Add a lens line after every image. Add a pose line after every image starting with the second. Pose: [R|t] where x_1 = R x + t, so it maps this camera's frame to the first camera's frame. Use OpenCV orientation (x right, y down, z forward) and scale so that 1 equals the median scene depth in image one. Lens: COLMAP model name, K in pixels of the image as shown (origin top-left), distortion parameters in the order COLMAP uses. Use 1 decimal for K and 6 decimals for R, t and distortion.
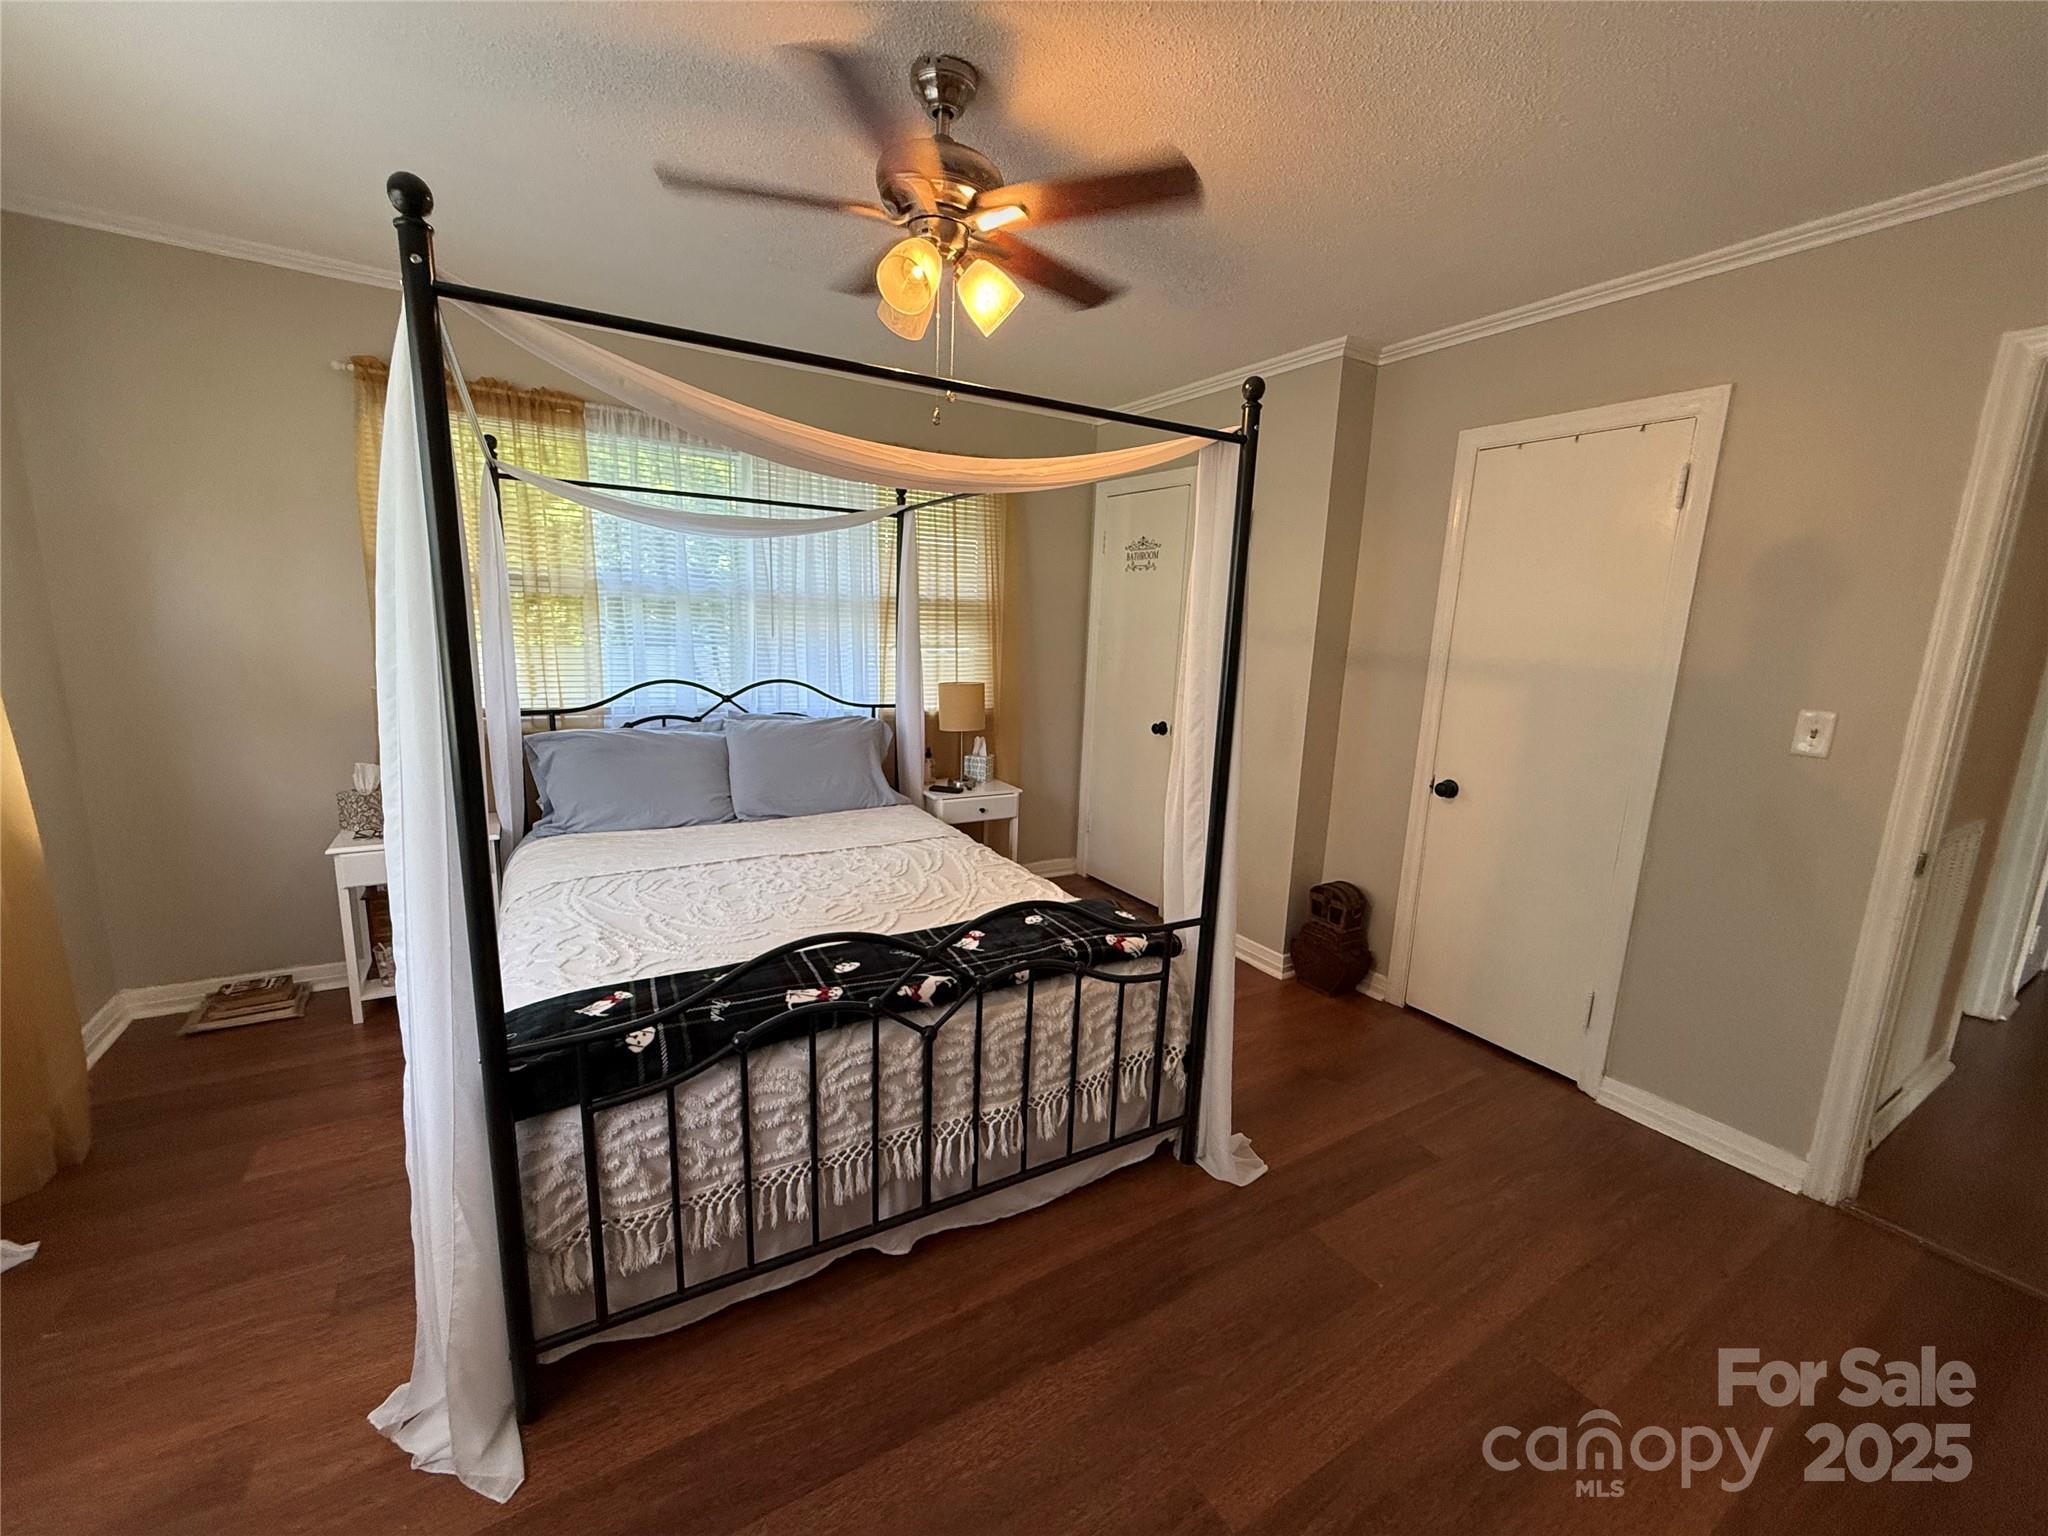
lens RADIAL K [[818.9, 0, 1021.2], [0, 818.9, 766.1], [0, 0, 1]] dist [-0.001348, -0.000212]
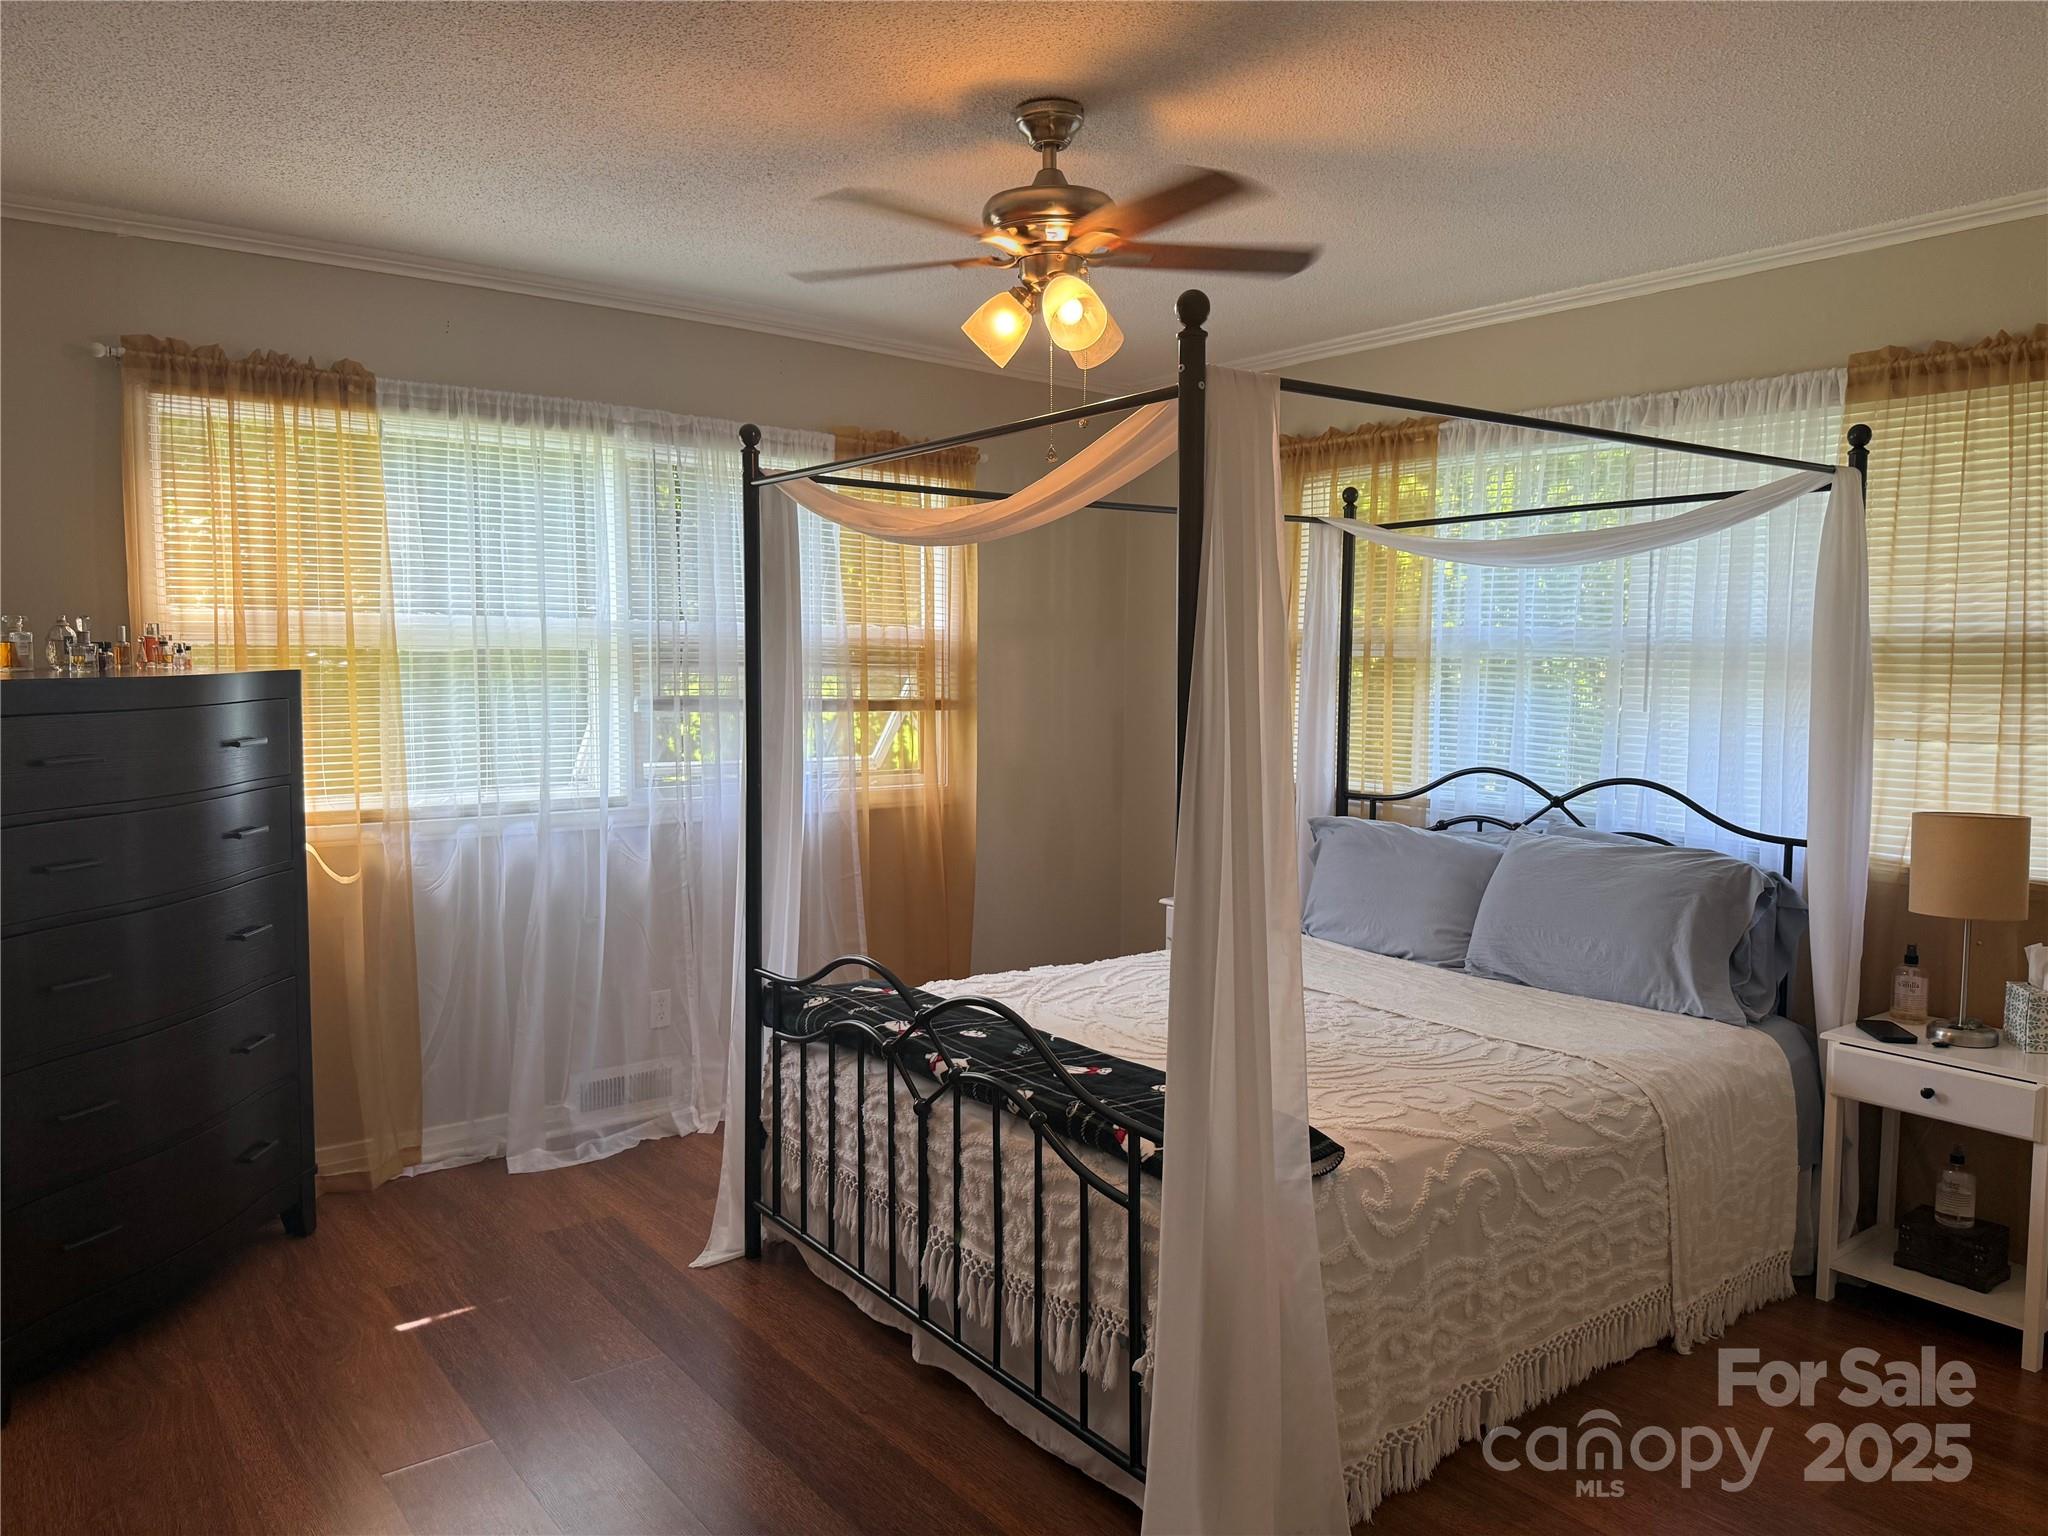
lens RADIAL K [[1428.9, 0, 1024.0], [0, 1428.9, 768.0], [0, 0, 1]] dist [0.111468, -0.140959]
pose [[0.116693, 0.039912, -0.992366, 1.321321], [-0.178554, 0.983755, 0.018570, -0.093228], [0.976986, 0.175024, 0.121924, 0.738067]]
